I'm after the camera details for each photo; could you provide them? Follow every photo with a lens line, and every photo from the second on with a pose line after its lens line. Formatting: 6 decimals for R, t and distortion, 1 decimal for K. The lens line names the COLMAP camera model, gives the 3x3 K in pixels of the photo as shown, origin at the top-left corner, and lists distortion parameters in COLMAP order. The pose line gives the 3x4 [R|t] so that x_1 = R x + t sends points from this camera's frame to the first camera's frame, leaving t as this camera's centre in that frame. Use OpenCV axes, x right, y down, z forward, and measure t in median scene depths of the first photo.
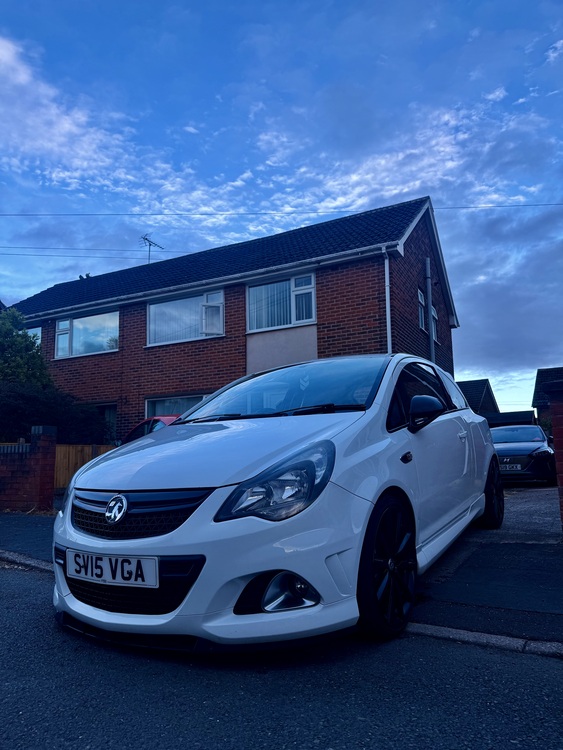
lens RADIAL K [[523.6, 0, 278.8], [0, 523.6, 379.7], [0, 0, 1]] dist [0.161430, -0.304433]
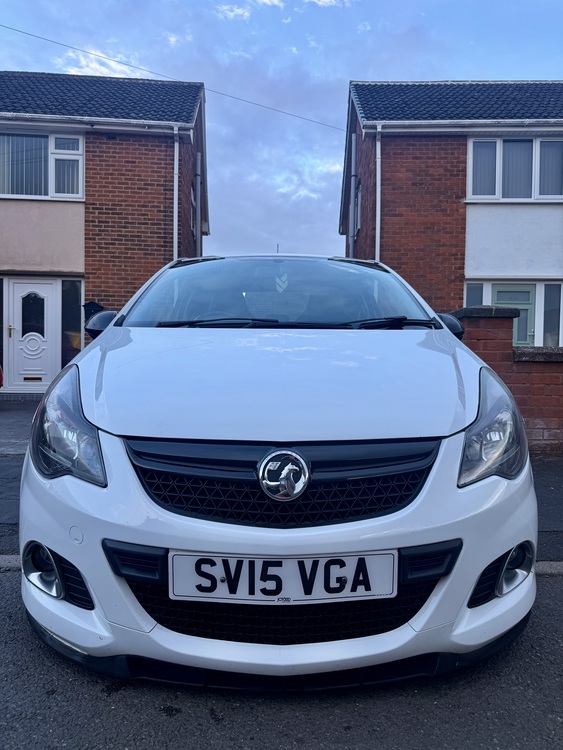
lens RADIAL K [[527.8, 0, 285.8], [0, 527.8, 376.5], [0, 0, 1]] dist [0.057928, -0.098488]
pose [[0.835157, 0.017107, 0.549745, -0.121090], [-0.111147, 0.984144, 0.138227, 0.011711], [-0.538664, -0.176543, 0.823817, 0.107760]]
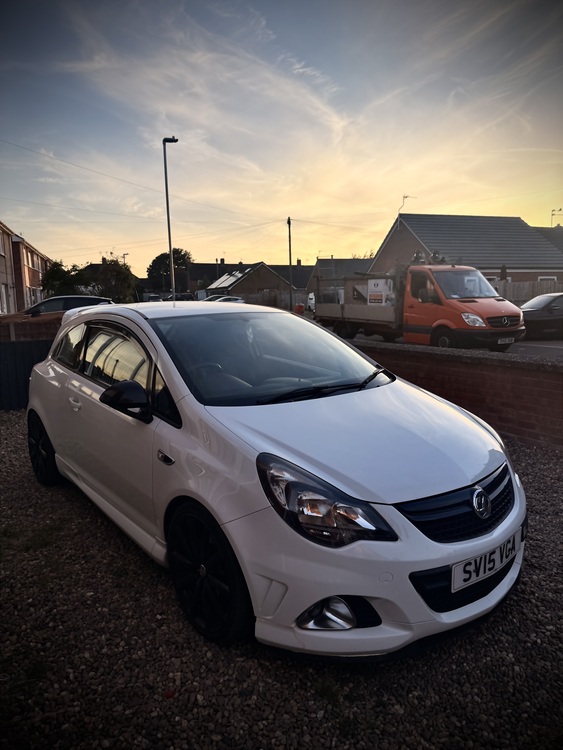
lens RADIAL K [[527.1, 0, 281.5], [0, 527.1, 375.0], [0, 0, 1]] dist [0.031753, -0.037154]
pose [[0.321991, -0.088795, 0.942570, -0.263925], [-0.101554, 0.986608, 0.127636, -0.016632], [-0.941280, -0.136819, 0.308661, 0.211824]]
